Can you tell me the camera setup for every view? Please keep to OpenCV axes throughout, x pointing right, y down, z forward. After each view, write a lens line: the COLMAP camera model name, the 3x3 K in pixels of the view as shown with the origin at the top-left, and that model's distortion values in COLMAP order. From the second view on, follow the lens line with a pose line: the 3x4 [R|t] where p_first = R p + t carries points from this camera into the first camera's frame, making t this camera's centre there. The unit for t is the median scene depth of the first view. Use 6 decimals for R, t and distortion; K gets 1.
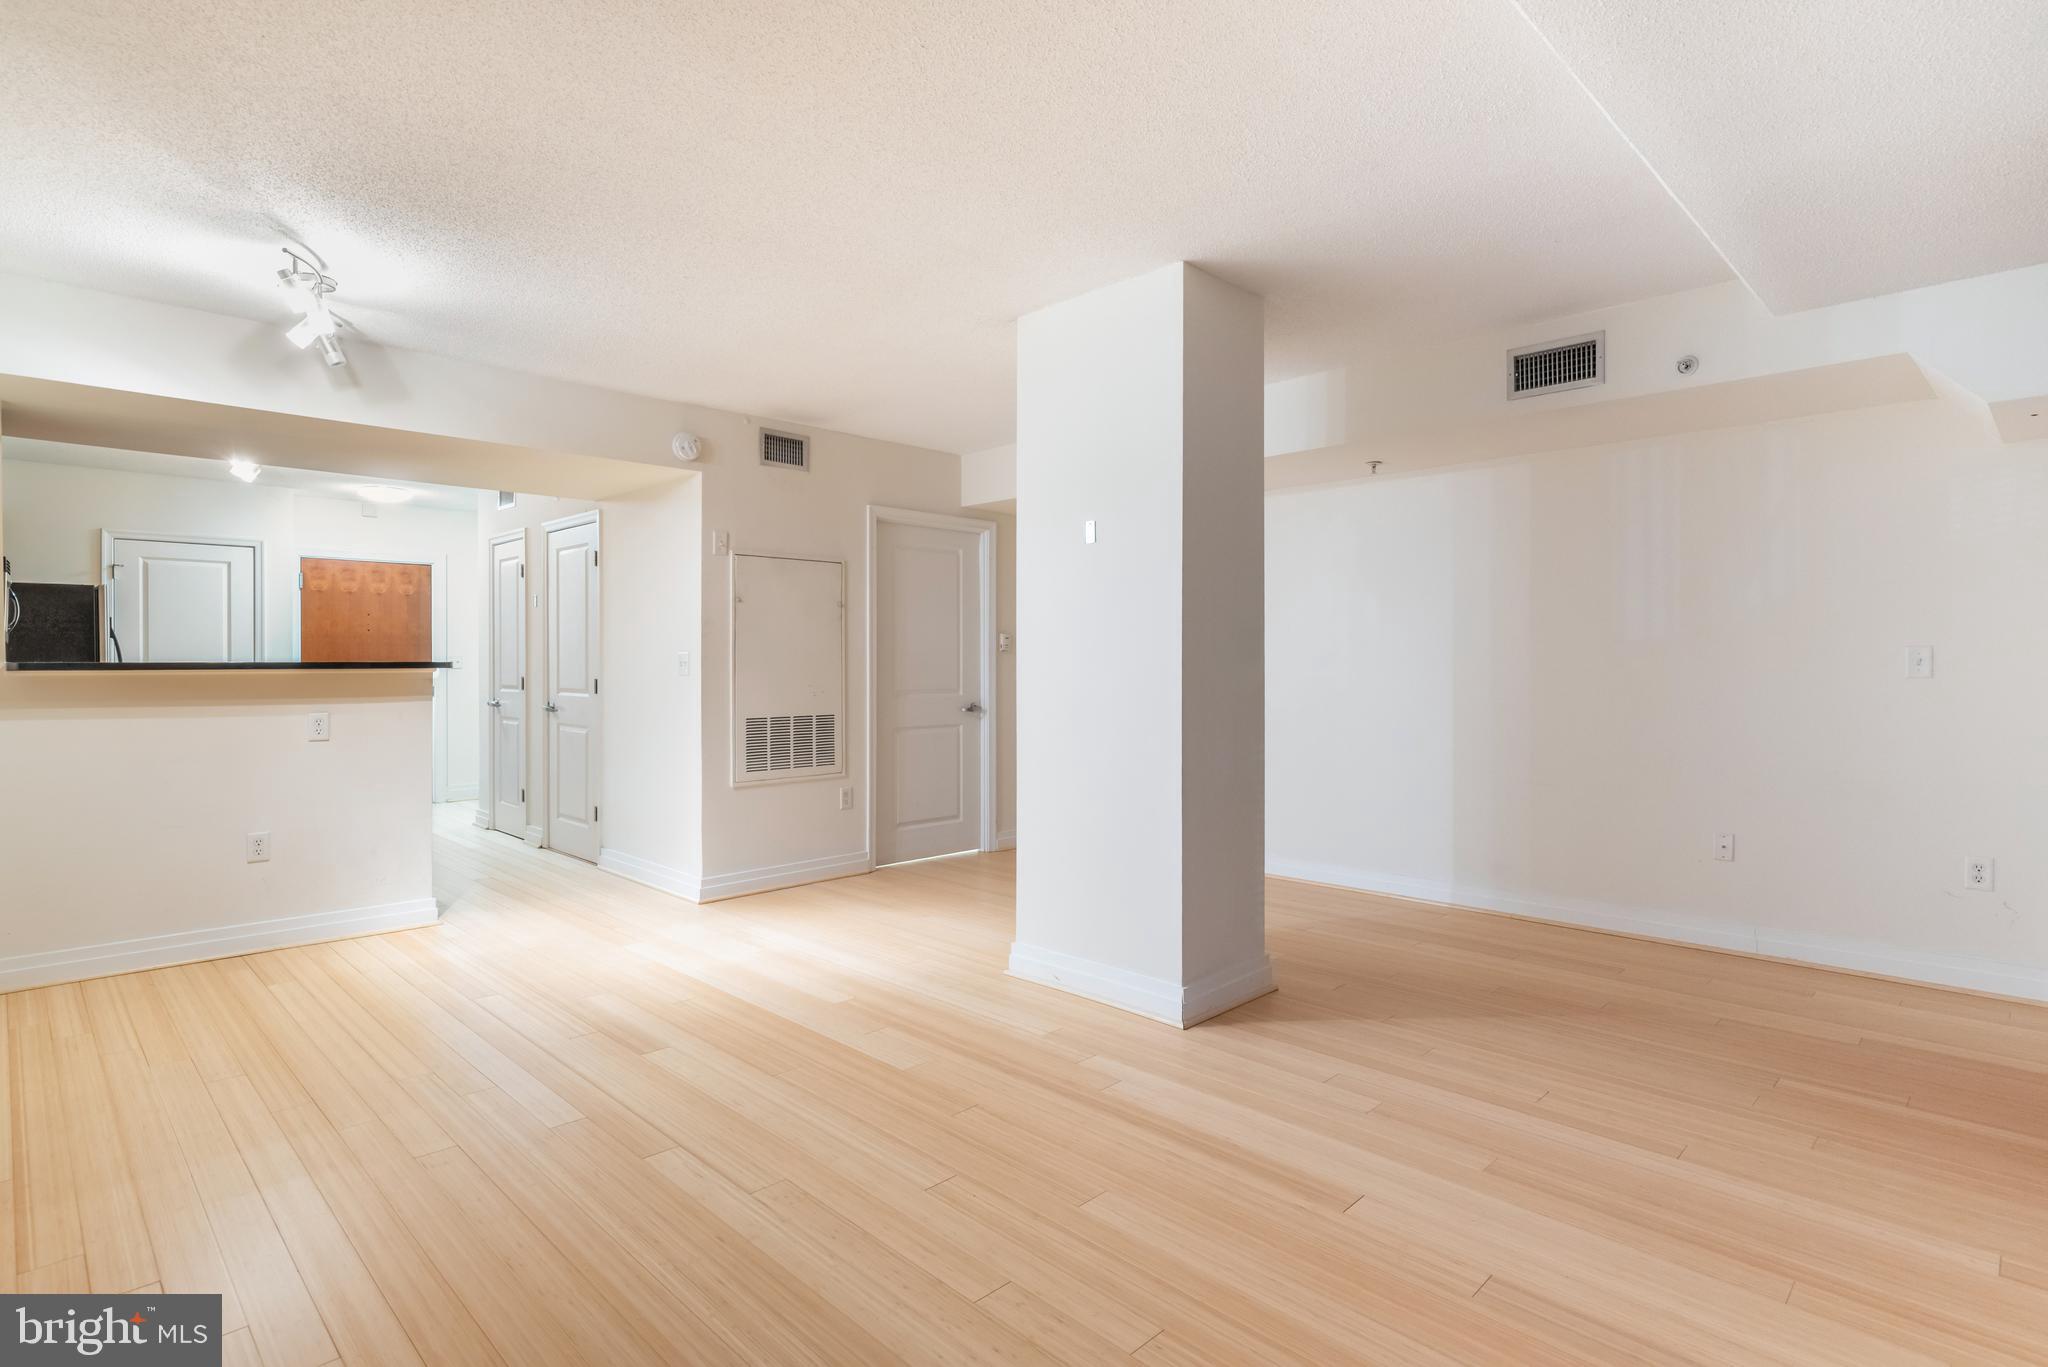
lens RADIAL K [[1032.2, 0, 1014.1], [0, 1032.2, 678.5], [0, 0, 1]] dist [-0.000379, 0.000671]
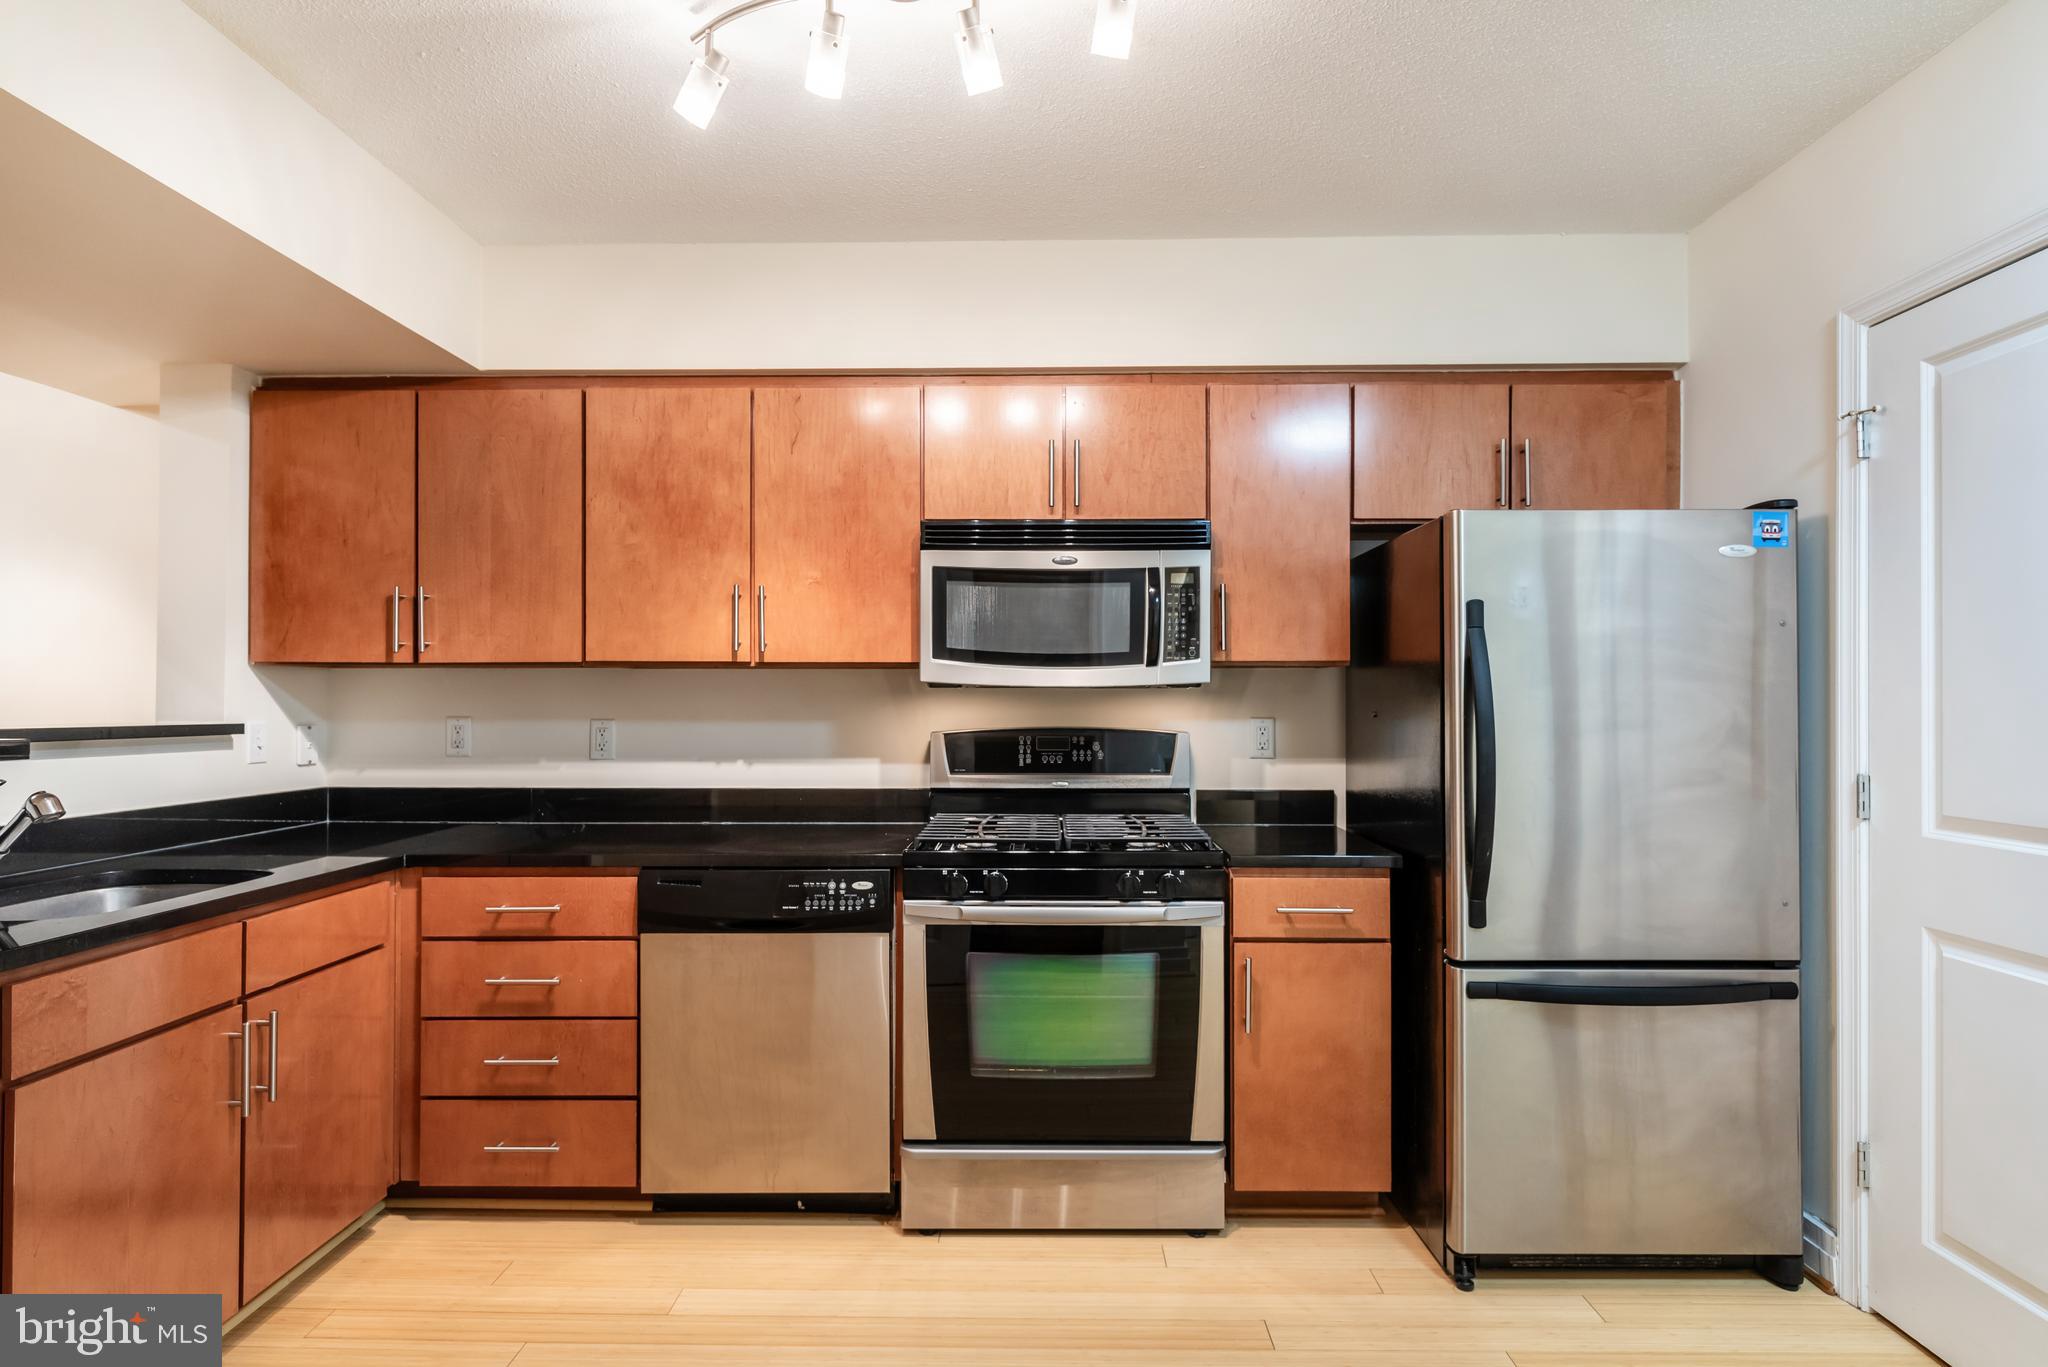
lens RADIAL K [[1048.9, 0, 1023.0], [0, 1048.9, 693.9], [0, 0, 1]] dist [-0.001353, 0.000572]
pose [[-0.711647, -0.006496, -0.702507, -0.620752], [-0.012412, 0.999917, 0.003327, -0.032021], [0.702427, 0.011087, -0.711669, 1.372685]]
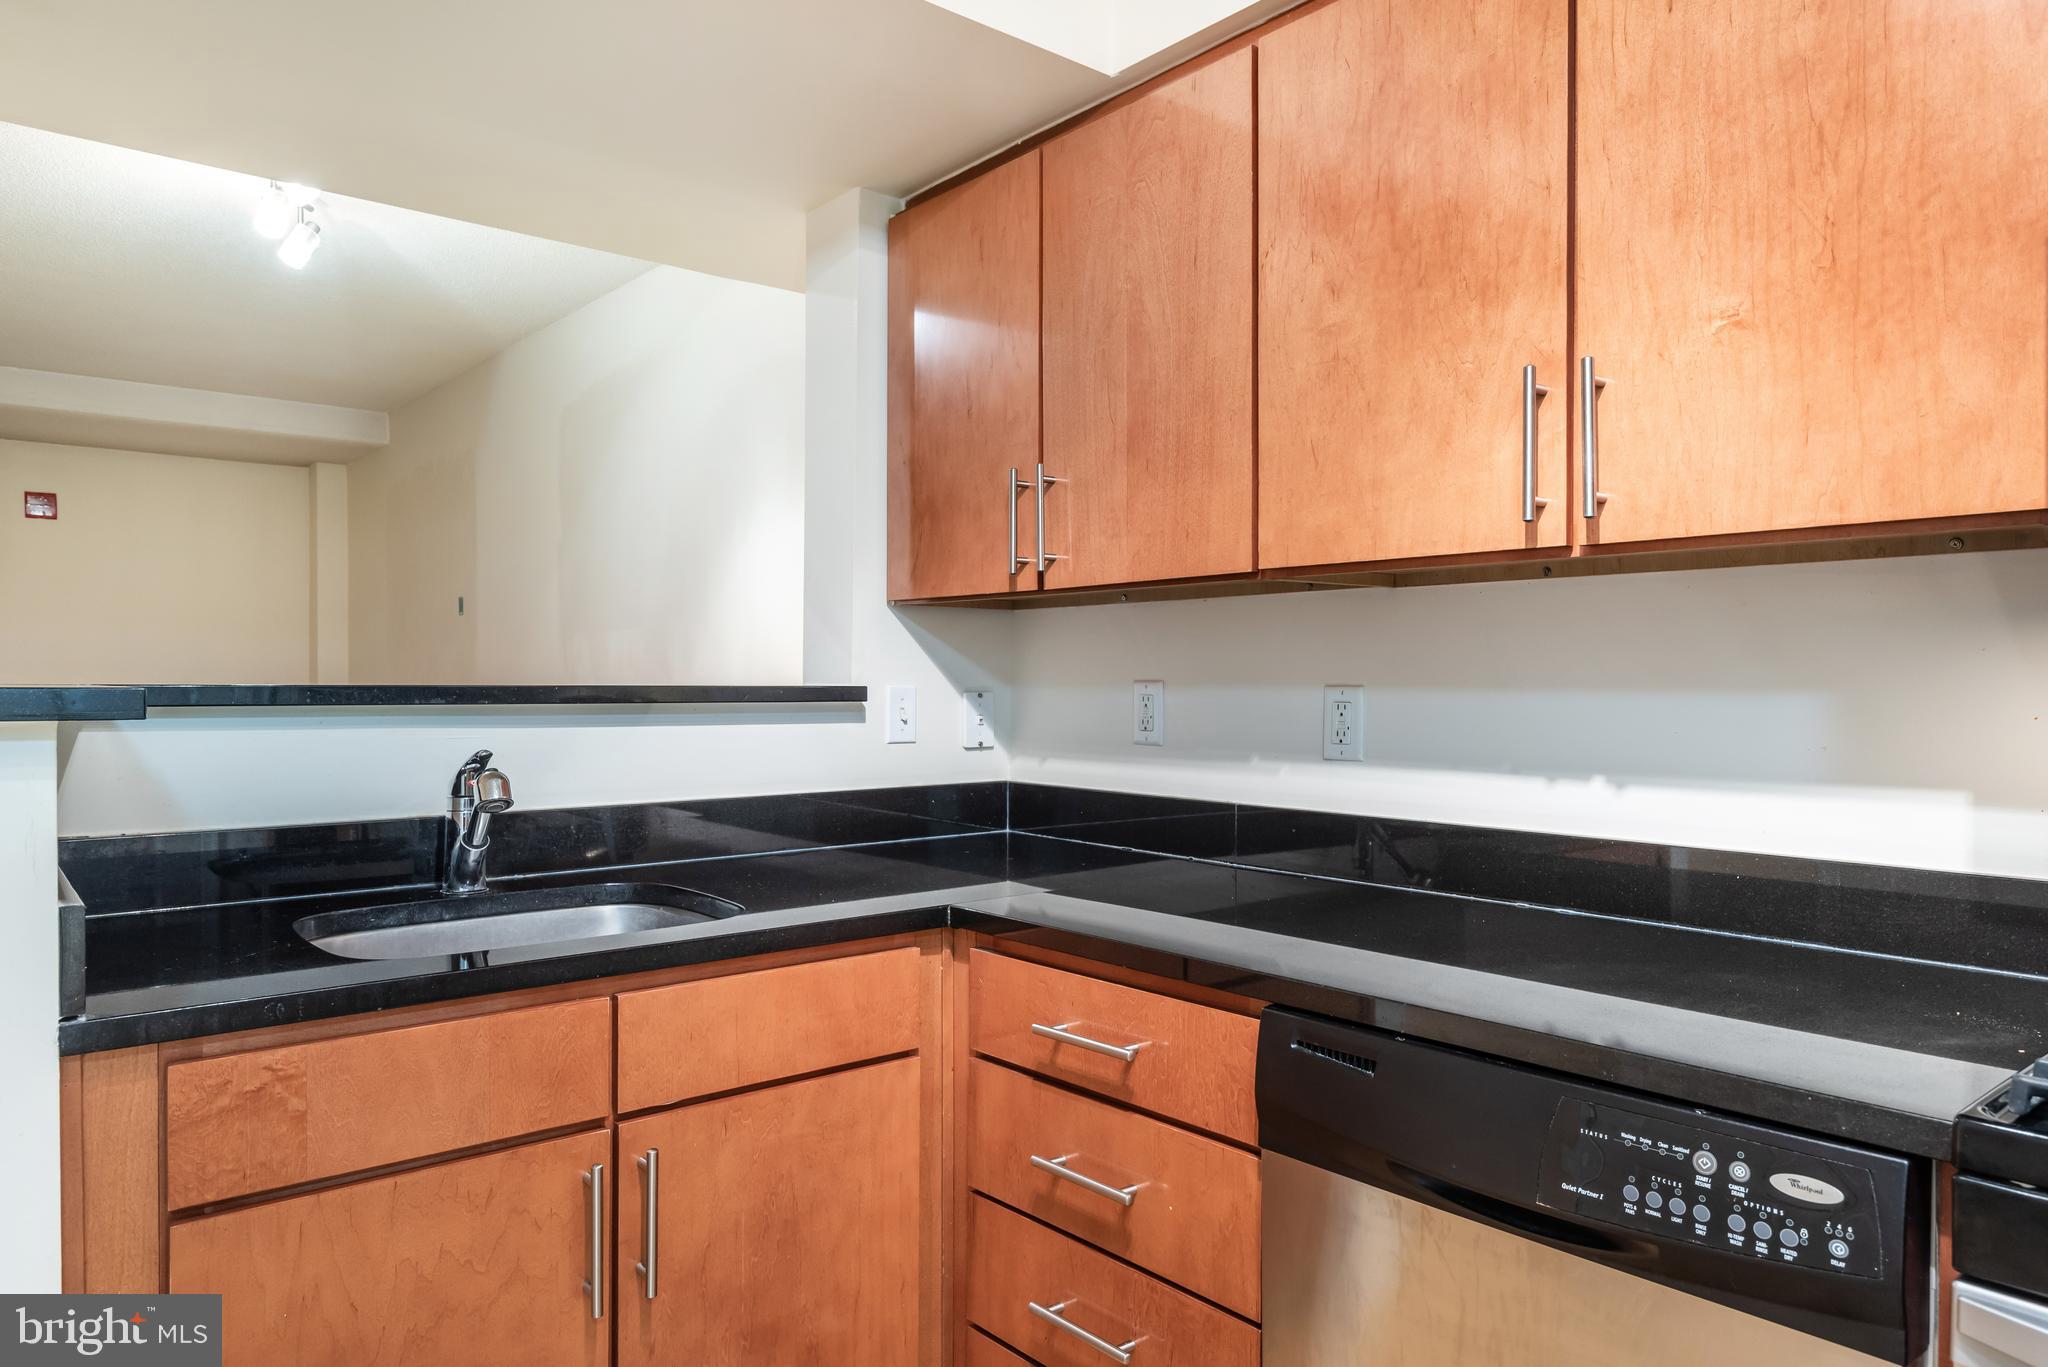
lens RADIAL K [[1312.5, 0, 997.4], [0, 1312.5, 689.3], [0, 0, 1]] dist [0.002237, 0.001265]
pose [[-0.996088, -0.004172, 0.088263, -0.800144], [-0.002190, 0.999743, 0.022547, -0.020199], [-0.088334, 0.022266, -0.995842, 1.187265]]
